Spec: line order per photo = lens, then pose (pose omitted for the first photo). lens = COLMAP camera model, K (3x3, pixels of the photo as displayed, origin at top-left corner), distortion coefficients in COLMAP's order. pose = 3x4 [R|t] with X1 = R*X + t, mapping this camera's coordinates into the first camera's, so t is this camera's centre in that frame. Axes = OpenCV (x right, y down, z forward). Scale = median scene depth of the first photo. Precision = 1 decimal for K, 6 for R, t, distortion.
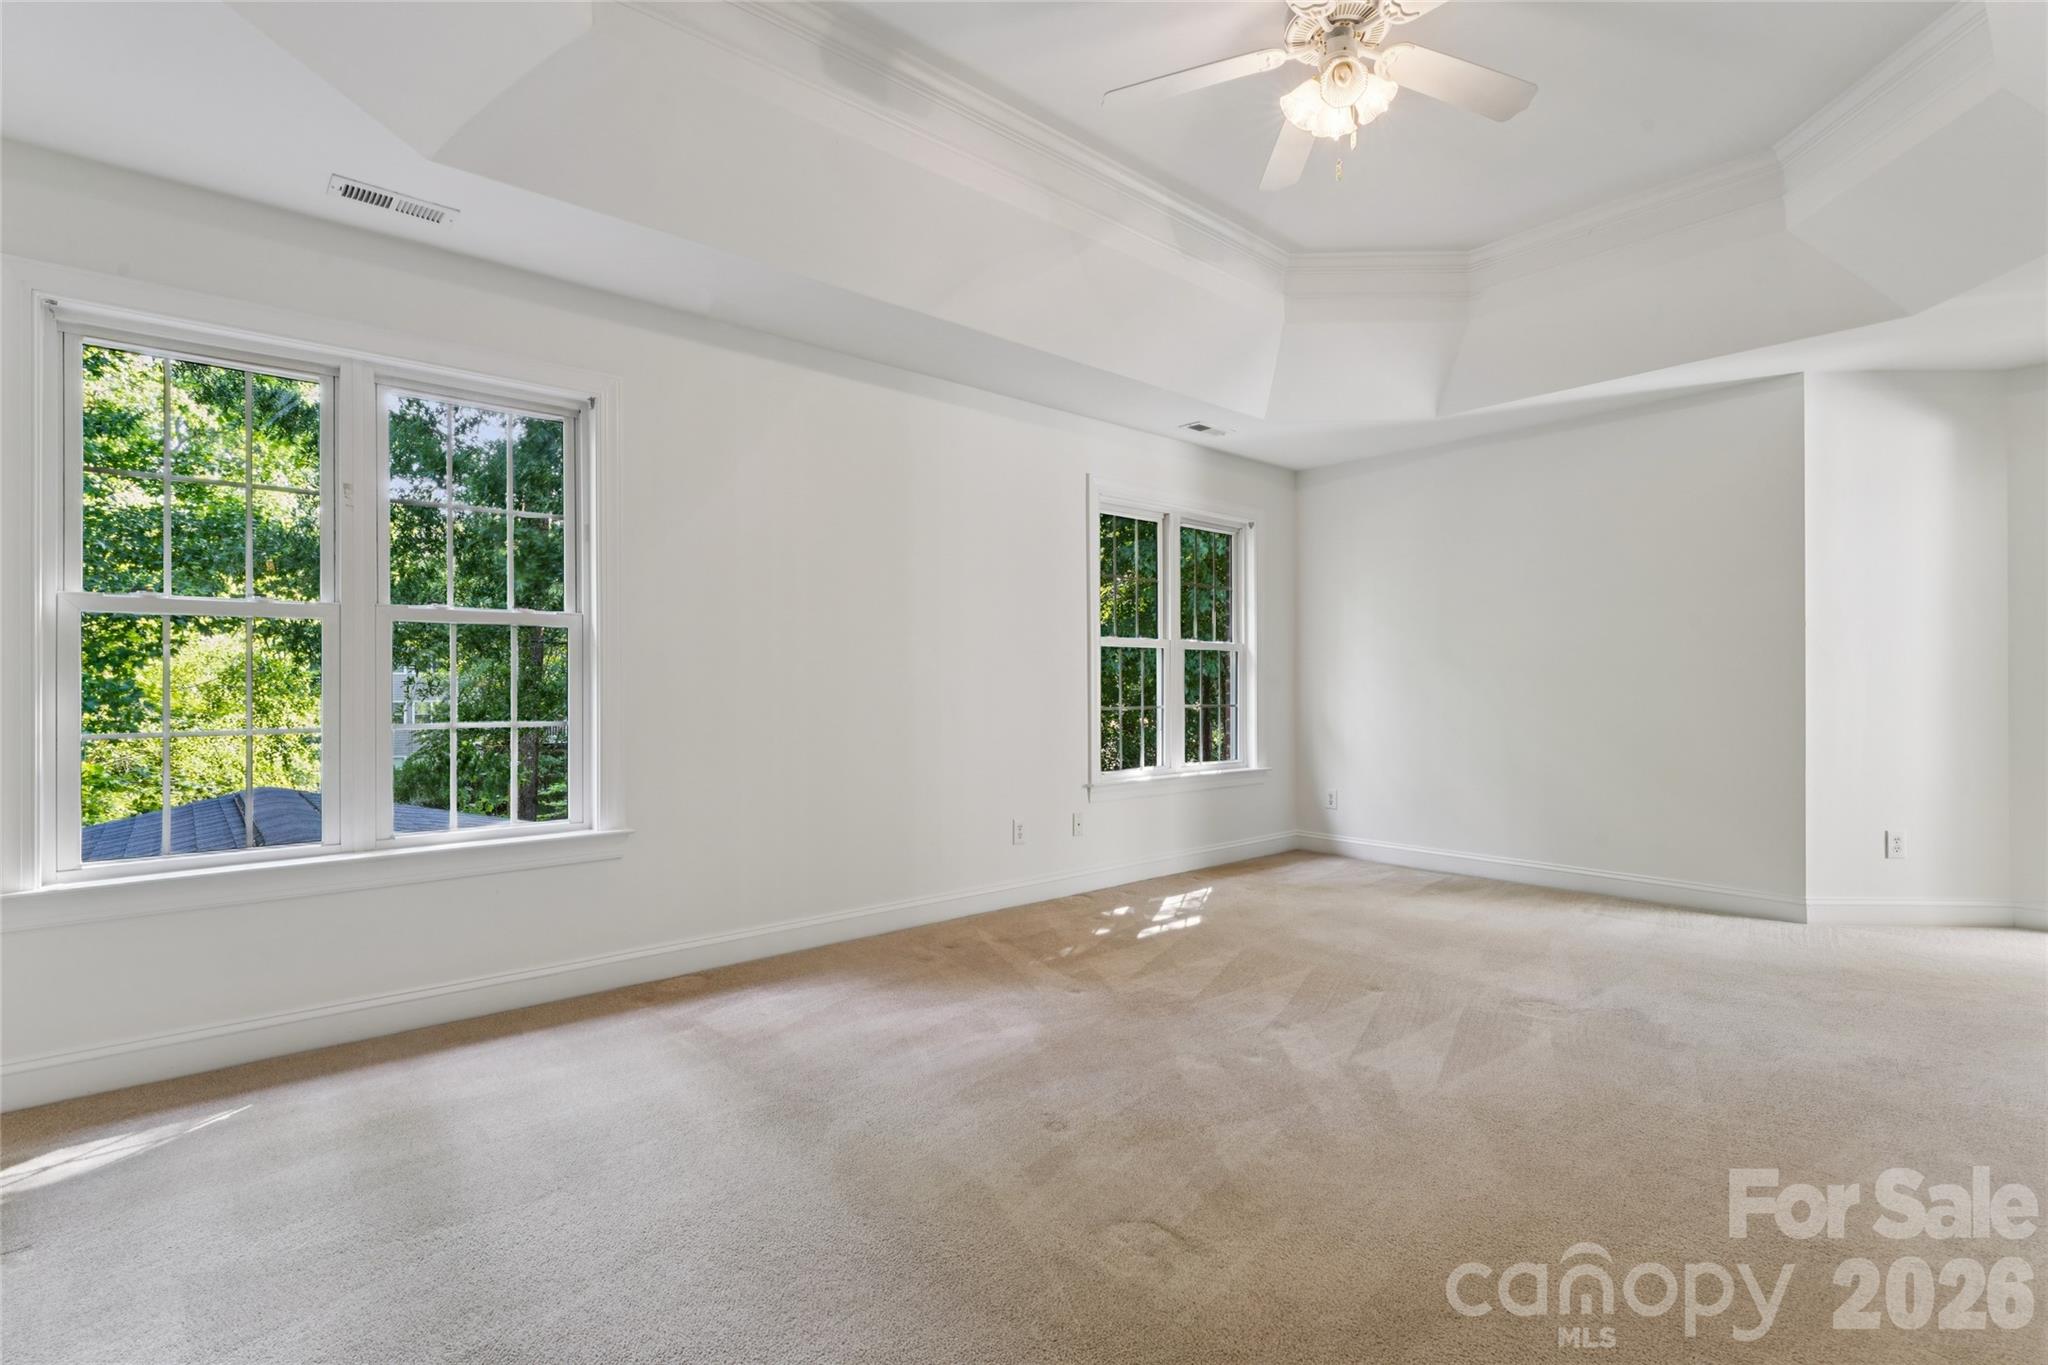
lens RADIAL K [[961.4, 0, 1027.3], [0, 961.4, 688.2], [0, 0, 1]] dist [-0.002794, 0.001735]
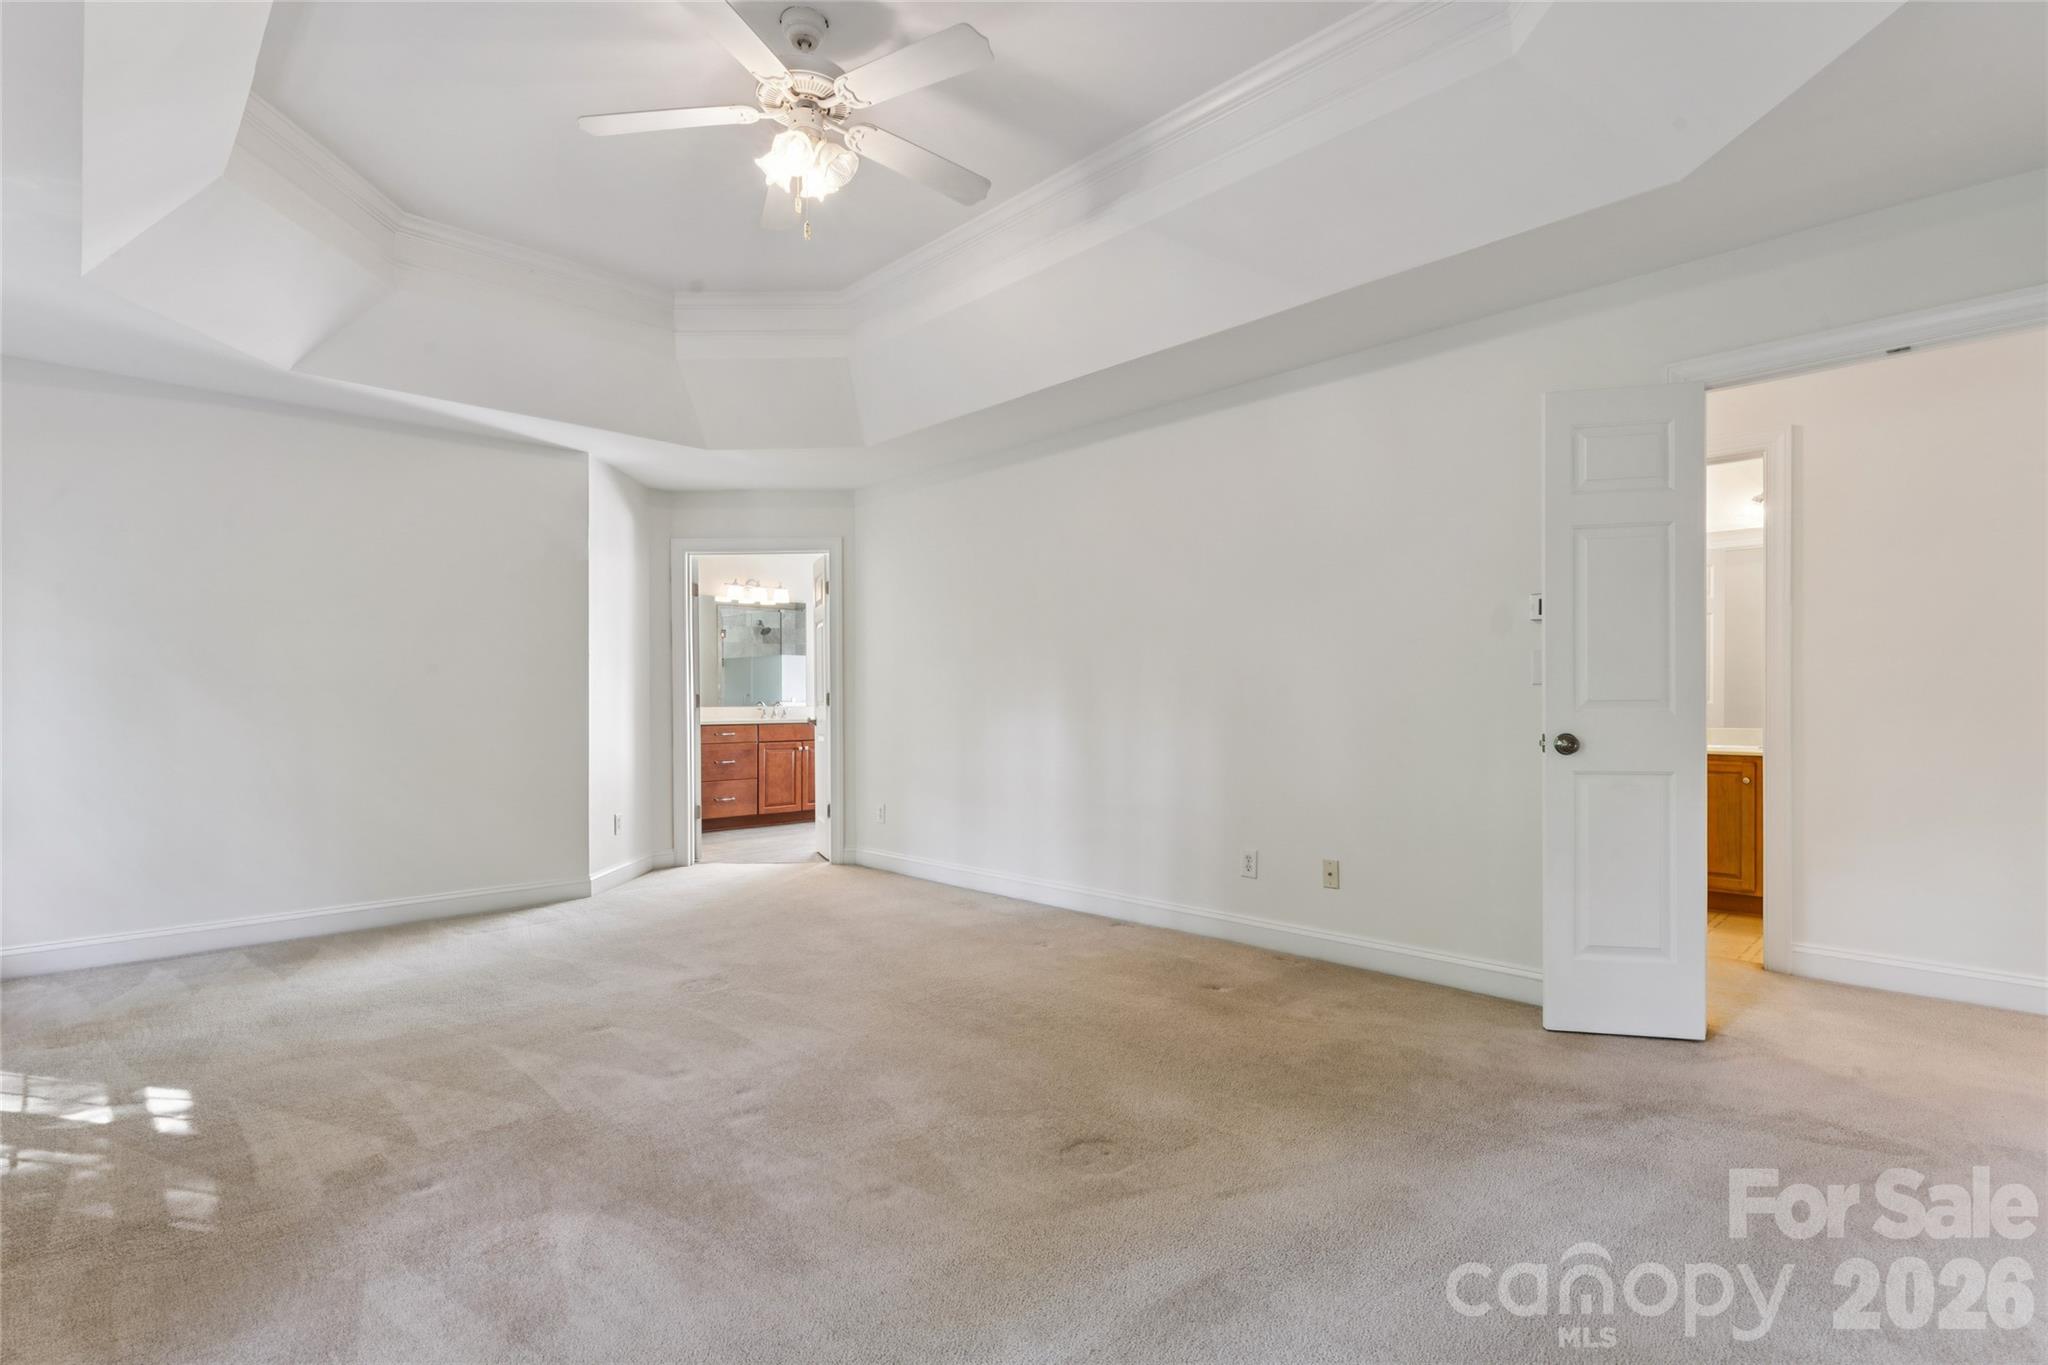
lens RADIAL K [[961.4, 0, 1032.5], [0, 961.4, 695.3], [0, 0, 1]] dist [-0.002794, 0.001735]
pose [[-0.052588, 0.012175, 0.998542, -0.472726], [0.013913, 0.999838, -0.011458, 0.007595], [-0.998519, 0.013290, -0.052749, 0.505873]]
